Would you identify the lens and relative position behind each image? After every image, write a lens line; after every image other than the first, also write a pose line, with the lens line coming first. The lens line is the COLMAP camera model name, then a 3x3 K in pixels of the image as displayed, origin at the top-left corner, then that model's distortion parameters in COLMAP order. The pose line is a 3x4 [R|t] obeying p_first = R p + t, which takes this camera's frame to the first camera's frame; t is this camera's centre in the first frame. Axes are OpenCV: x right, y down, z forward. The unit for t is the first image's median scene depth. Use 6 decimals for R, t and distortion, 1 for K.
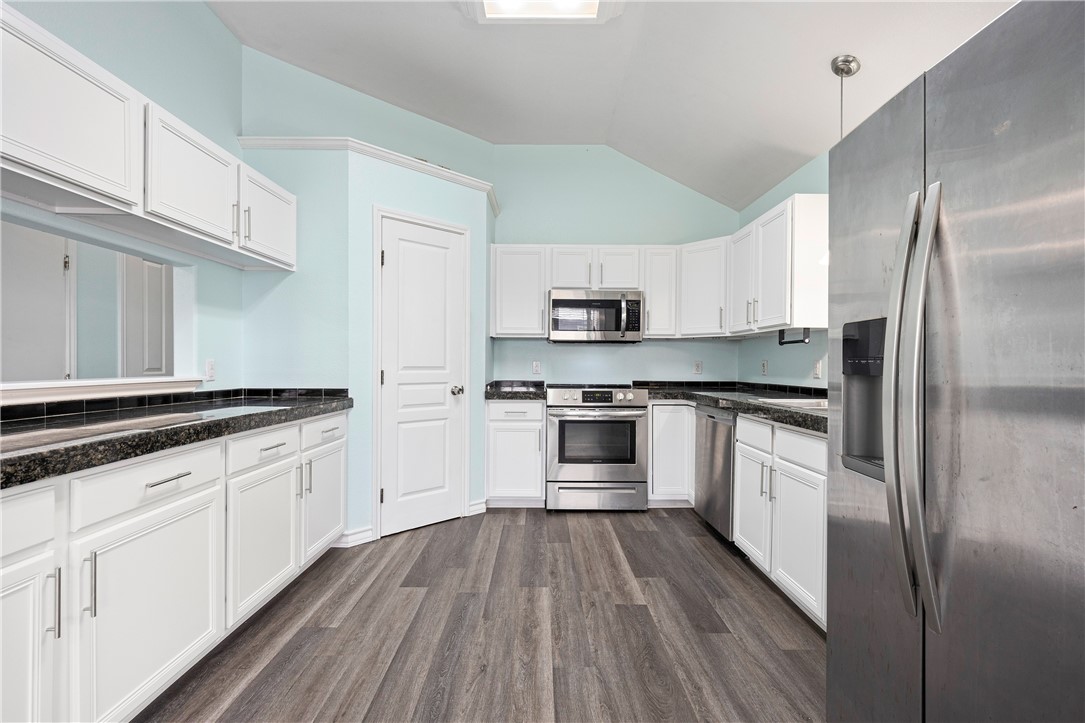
lens RADIAL K [[485.6, 0, 542.3], [0, 485.6, 363.4], [0, 0, 1]] dist [0.000026, 0.000033]
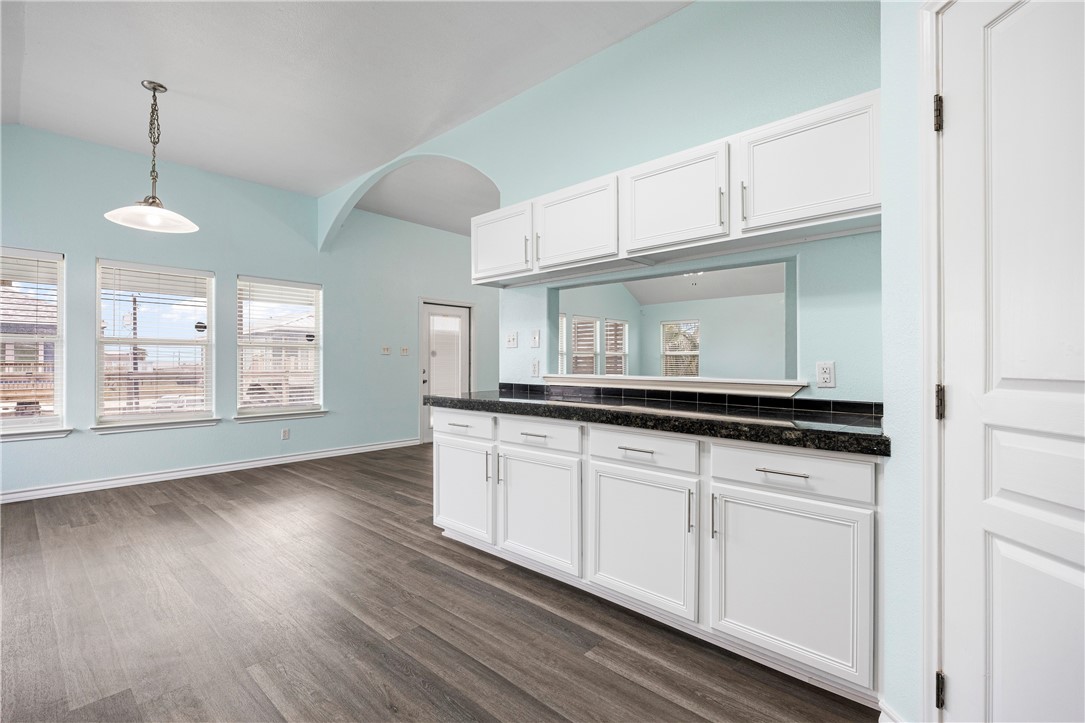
lens RADIAL K [[485.6, 0, 541.4], [0, 485.6, 362.8], [0, 0, 1]] dist [0.000026, 0.000033]
pose [[-0.675907, -0.005351, -0.736968, 0.322728], [-0.006558, 0.999978, -0.001246, -0.001952], [0.736958, 0.003991, -0.675927, 1.649581]]
